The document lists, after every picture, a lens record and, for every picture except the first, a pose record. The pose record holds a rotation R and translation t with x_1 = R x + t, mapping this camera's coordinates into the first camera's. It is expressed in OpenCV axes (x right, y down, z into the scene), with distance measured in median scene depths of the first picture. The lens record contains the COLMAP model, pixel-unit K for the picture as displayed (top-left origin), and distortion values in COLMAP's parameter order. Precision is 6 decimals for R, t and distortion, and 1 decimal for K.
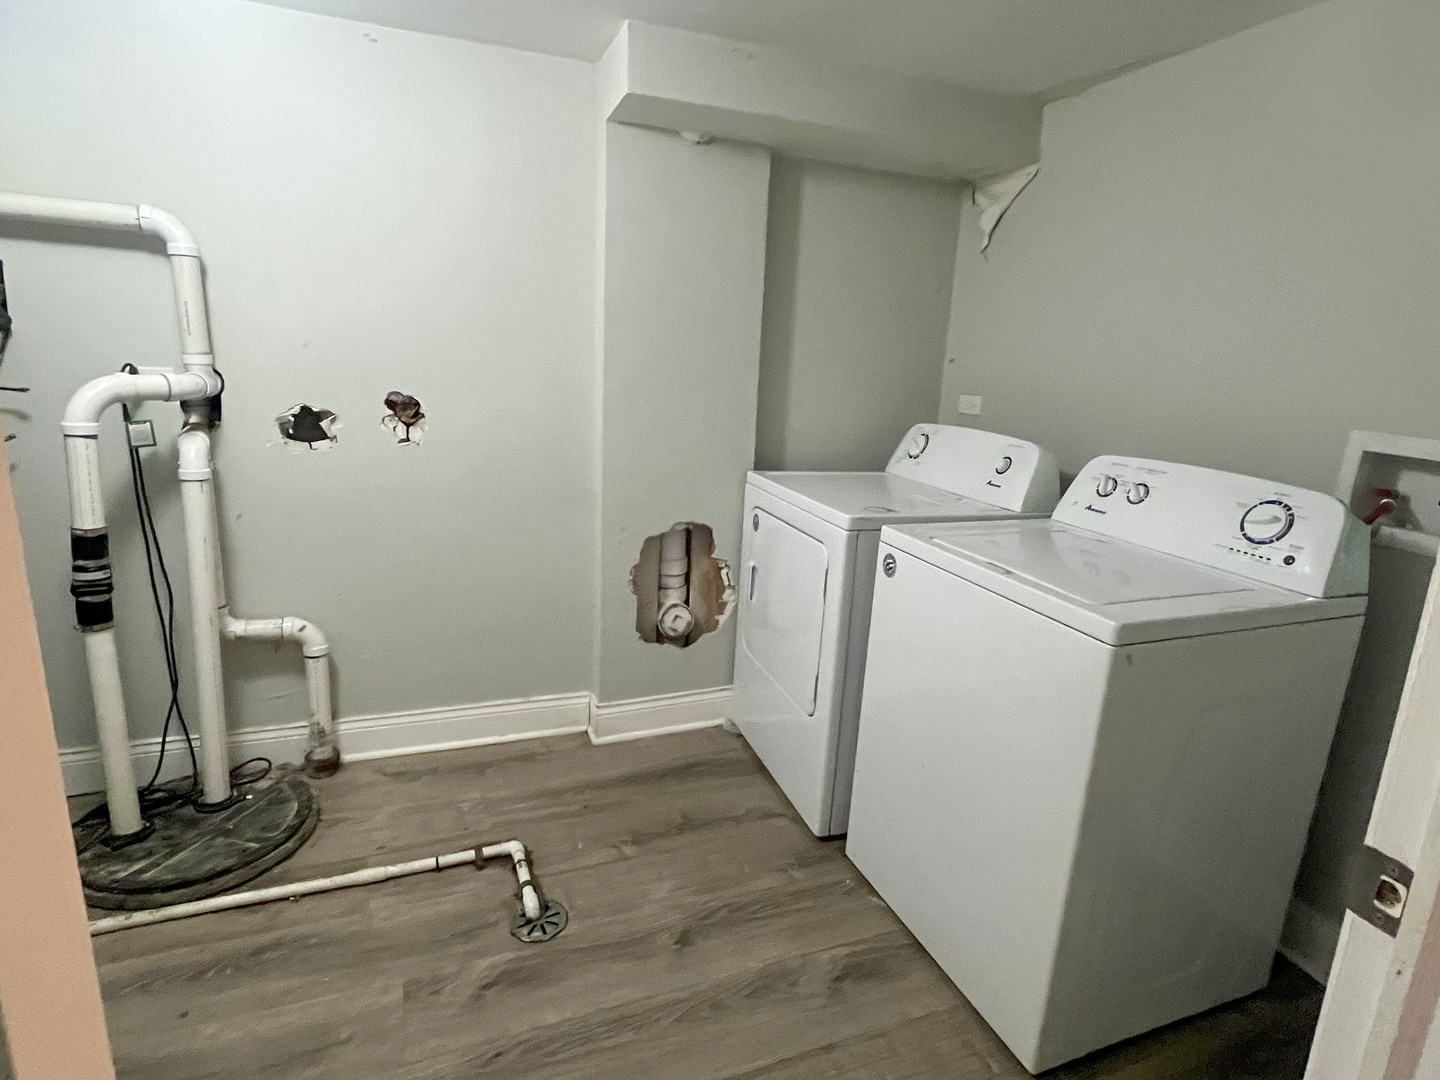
lens RADIAL K [[775.6, 0, 719.2], [0, 775.6, 536.9], [0, 0, 1]] dist [-0.001828, -0.001069]
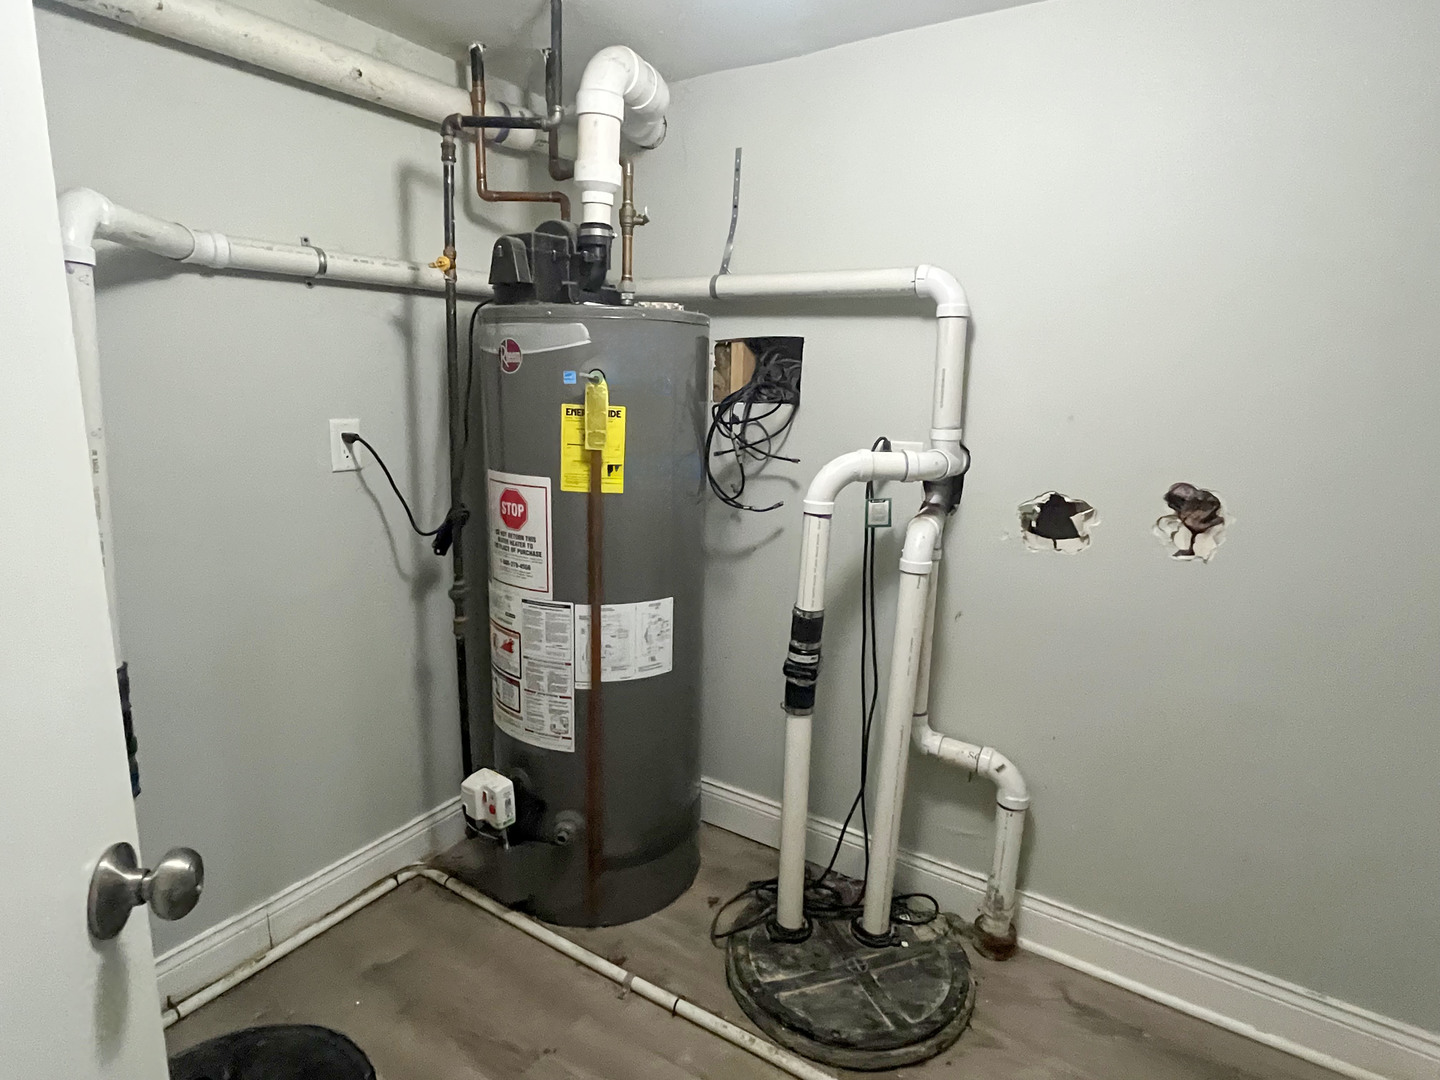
lens RADIAL K [[775.6, 0, 719.2], [0, 775.6, 536.9], [0, 0, 1]] dist [-0.001828, -0.001069]
pose [[0.587059, 0.128621, -0.799261, -0.109219], [-0.182812, 0.982857, 0.023891, -0.086638], [0.788632, 0.132090, 0.600509, 0.281004]]
